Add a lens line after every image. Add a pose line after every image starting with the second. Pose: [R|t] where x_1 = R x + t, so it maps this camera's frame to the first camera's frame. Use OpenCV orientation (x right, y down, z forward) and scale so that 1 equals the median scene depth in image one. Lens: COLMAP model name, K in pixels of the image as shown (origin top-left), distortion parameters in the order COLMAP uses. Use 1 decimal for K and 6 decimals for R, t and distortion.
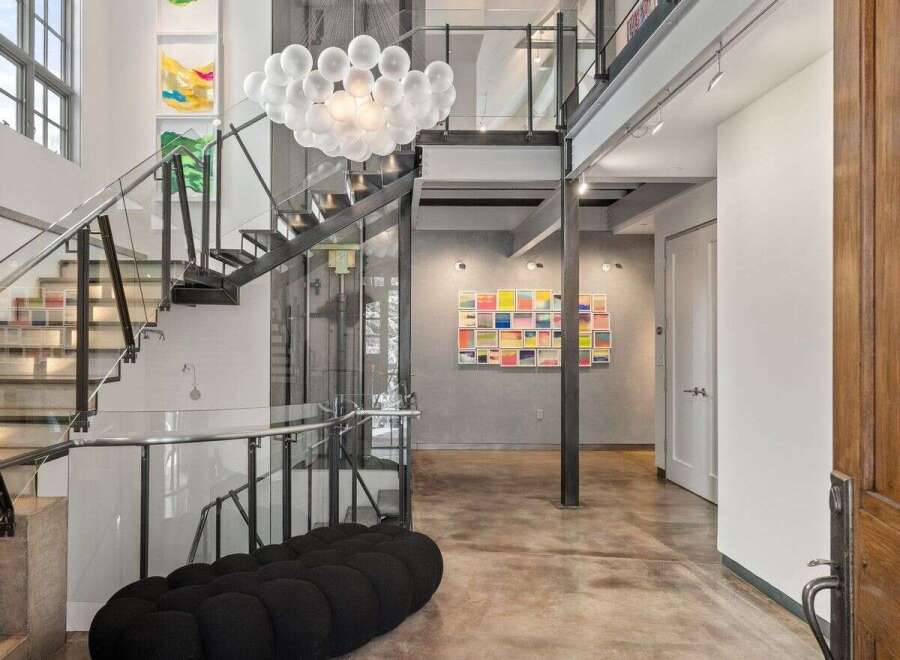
lens RADIAL K [[650.4, 0, 404.3], [0, 650.4, 337.0], [0, 0, 1]] dist [-0.007597, 0.014470]
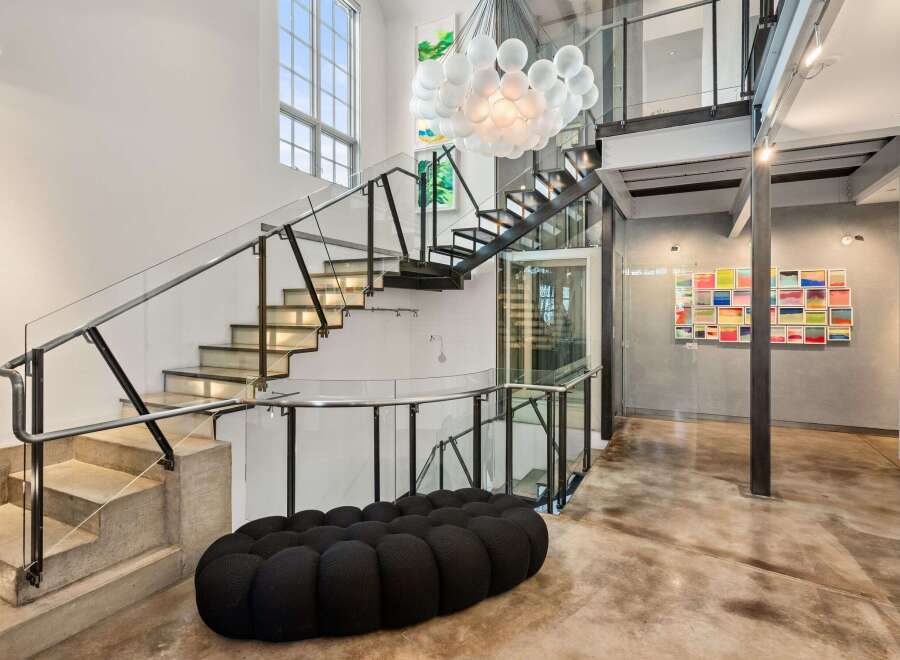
lens RADIAL K [[477.4, 0, 461.1], [0, 477.4, 315.4], [0, 0, 1]] dist [-0.002893, 0.004712]
pose [[0.897548, 0.001000, -0.440916, 0.161915], [0.003166, 0.999957, 0.008713, -0.007700], [0.440906, -0.009216, 0.897506, 0.177736]]
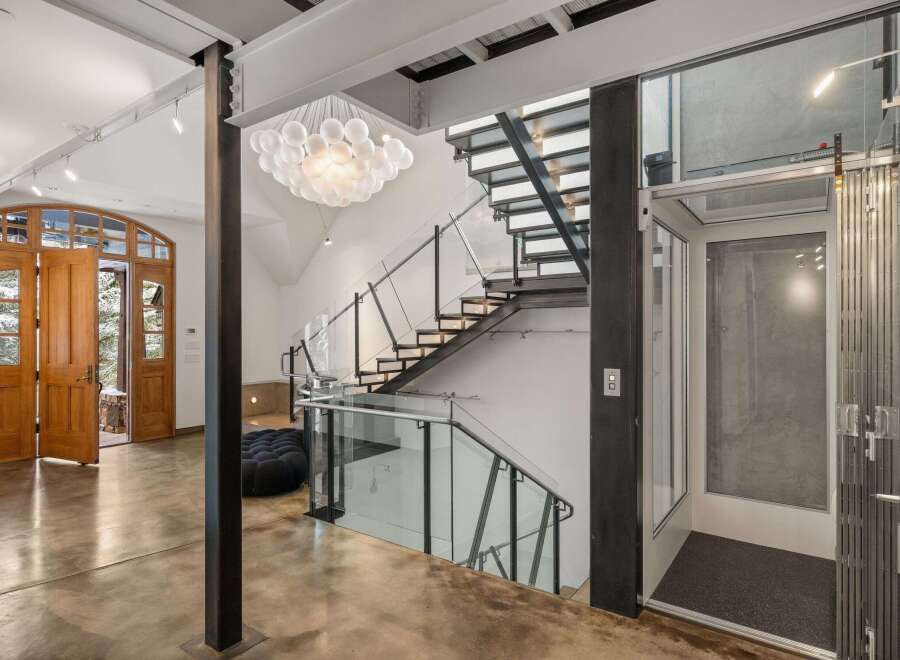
lens RADIAL K [[513.0, 0, 450.2], [0, 513.0, 330.5], [0, 0, 1]] dist [-0.005684, 0.000493]
pose [[-0.582489, -0.003875, -0.812829, 0.478324], [0.002342, 0.999976, -0.006446, -0.008449], [0.812835, -0.005659, -0.582467, 1.354505]]
